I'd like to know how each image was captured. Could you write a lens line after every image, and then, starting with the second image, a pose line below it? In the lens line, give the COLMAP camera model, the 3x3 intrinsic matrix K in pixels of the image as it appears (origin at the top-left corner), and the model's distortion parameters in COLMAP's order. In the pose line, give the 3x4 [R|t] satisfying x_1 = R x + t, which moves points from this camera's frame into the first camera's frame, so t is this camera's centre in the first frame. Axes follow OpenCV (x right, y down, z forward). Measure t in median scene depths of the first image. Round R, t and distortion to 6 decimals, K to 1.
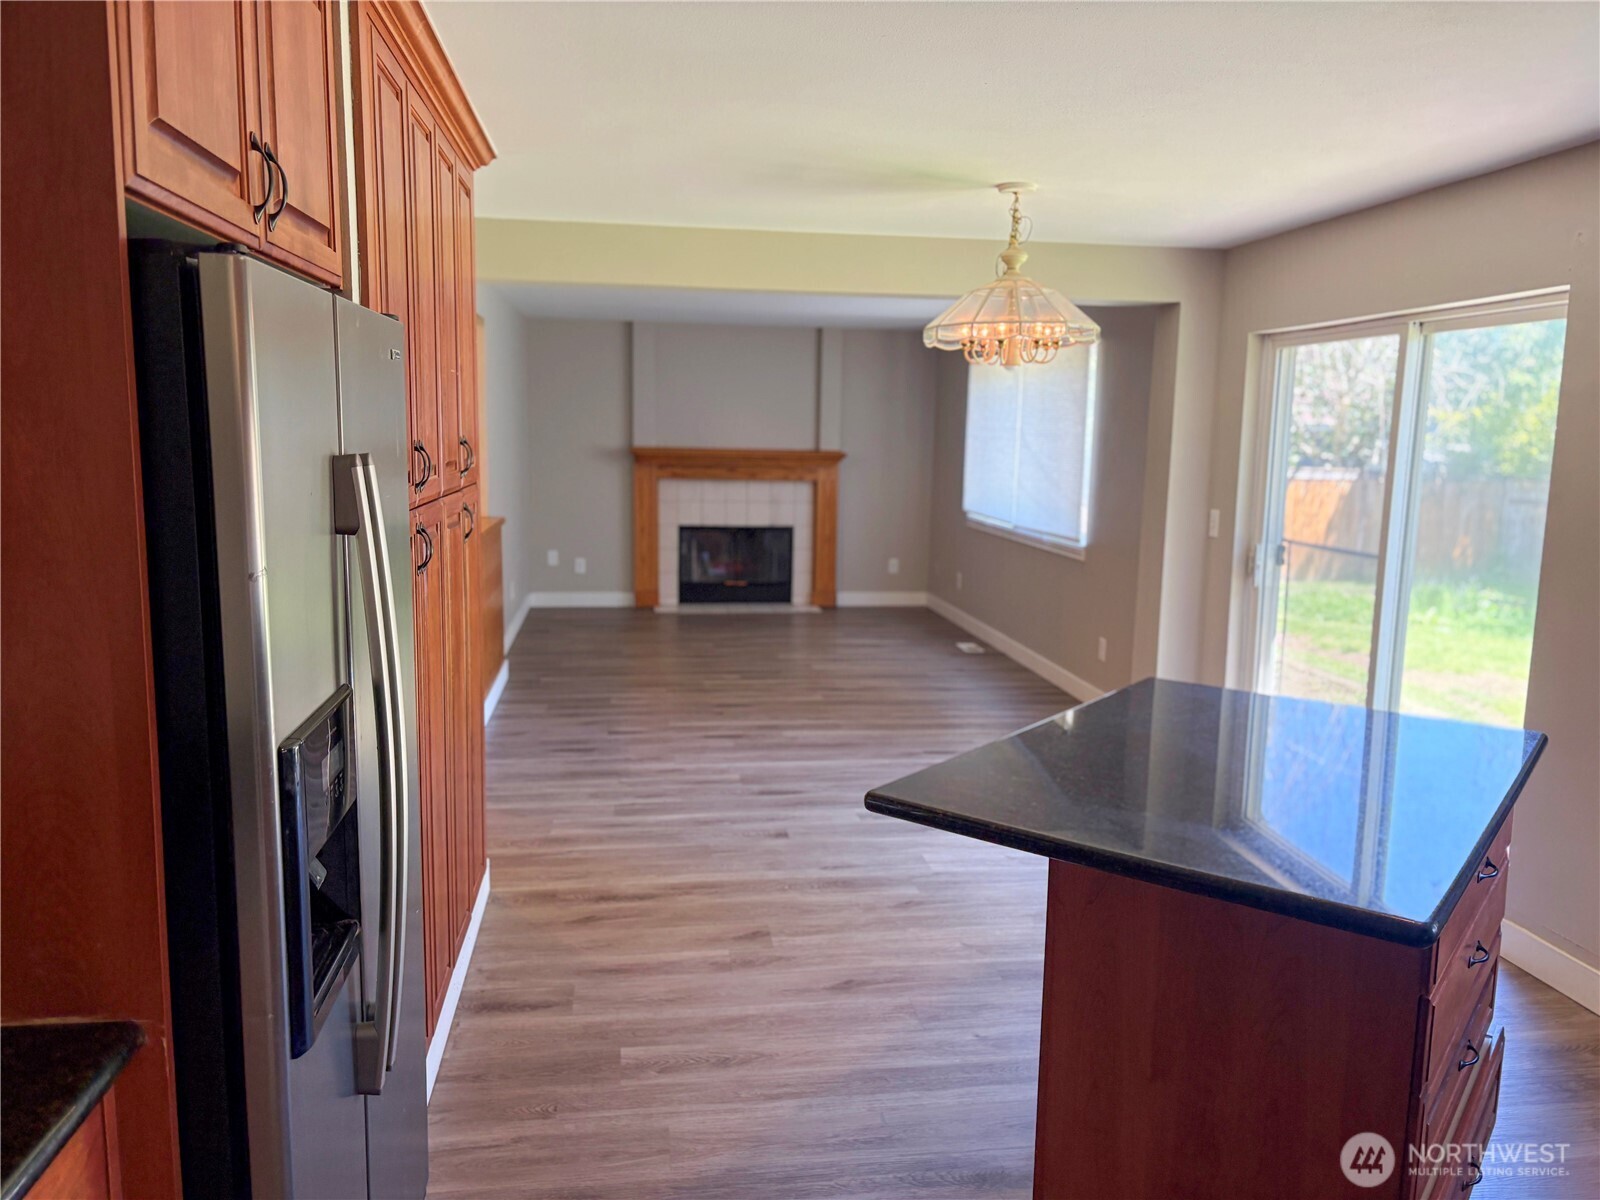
lens RADIAL K [[1221.9, 0, 818.5], [0, 1221.9, 597.1], [0, 0, 1]] dist [0.069352, -0.071126]
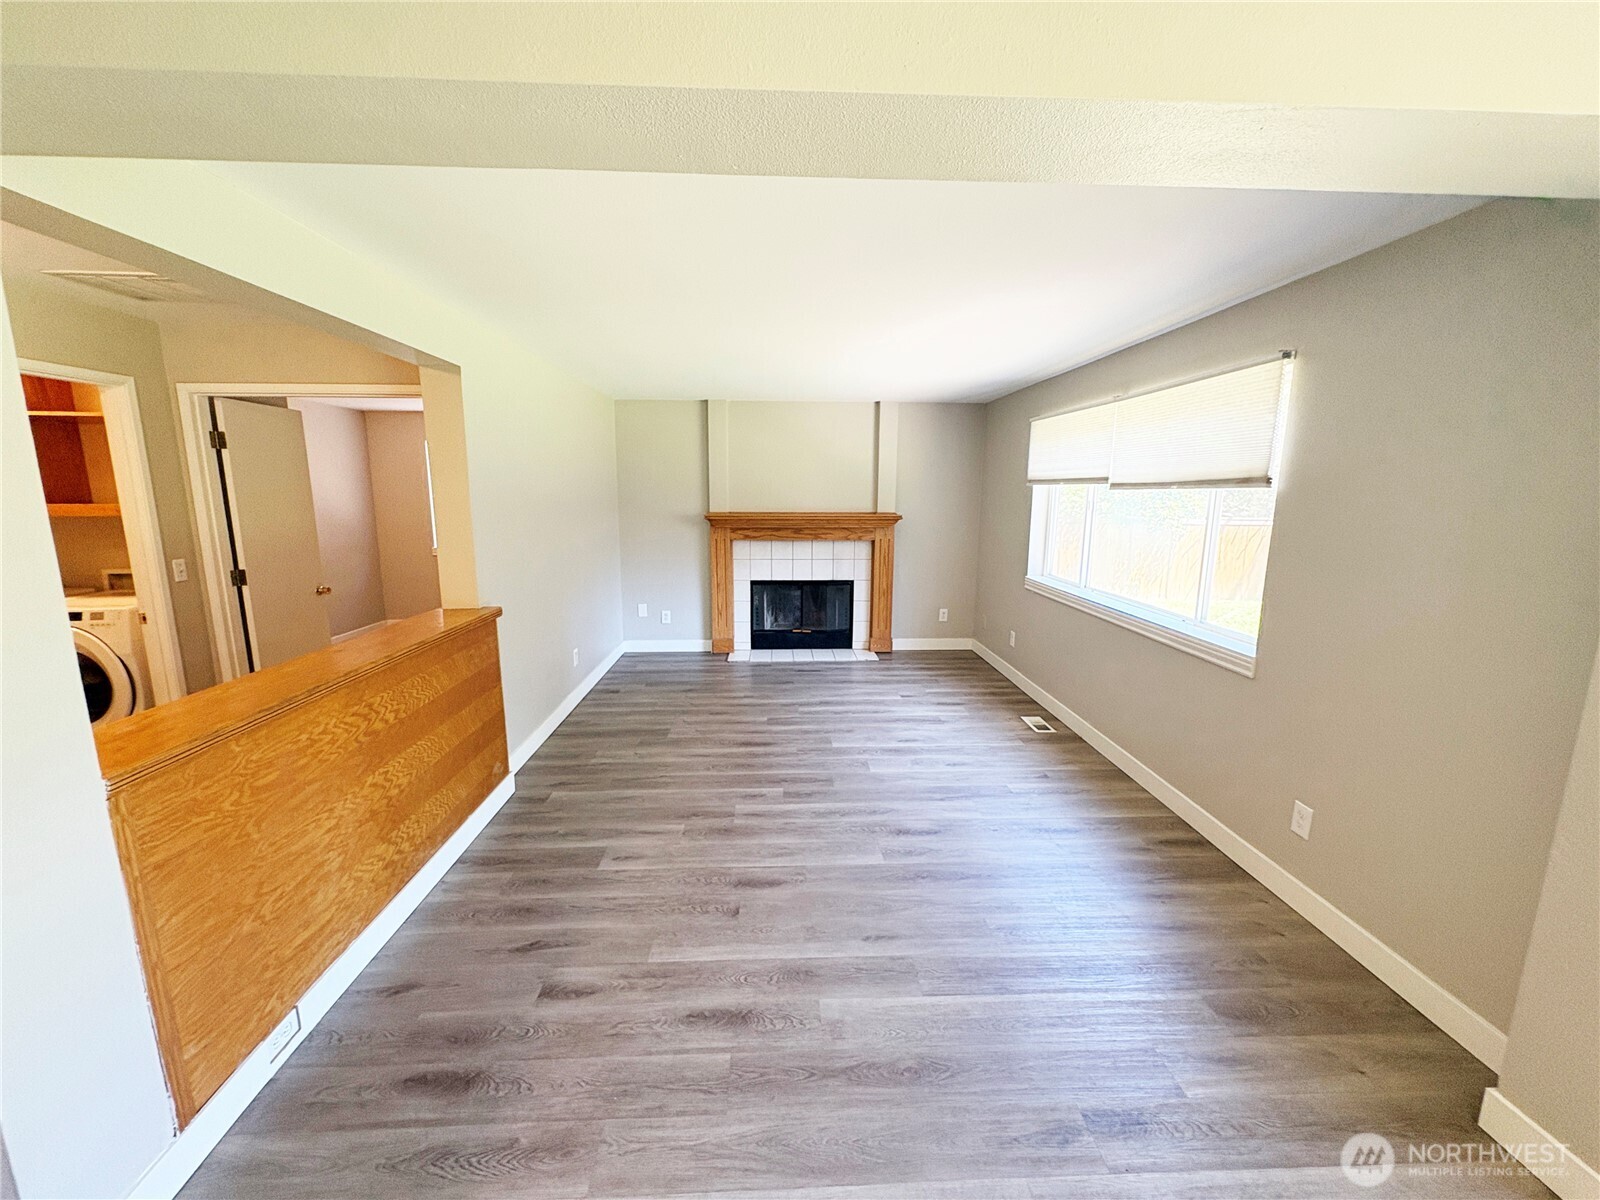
lens RADIAL K [[643.6, 0, 792.5], [0, 643.6, 600.5], [0, 0, 1]] dist [0.005703, -0.000274]
pose [[0.992225, 0.006069, -0.124308, -0.003408], [-0.002190, 0.999507, 0.031318, -0.084500], [0.124437, -0.030803, 0.991749, 0.588954]]
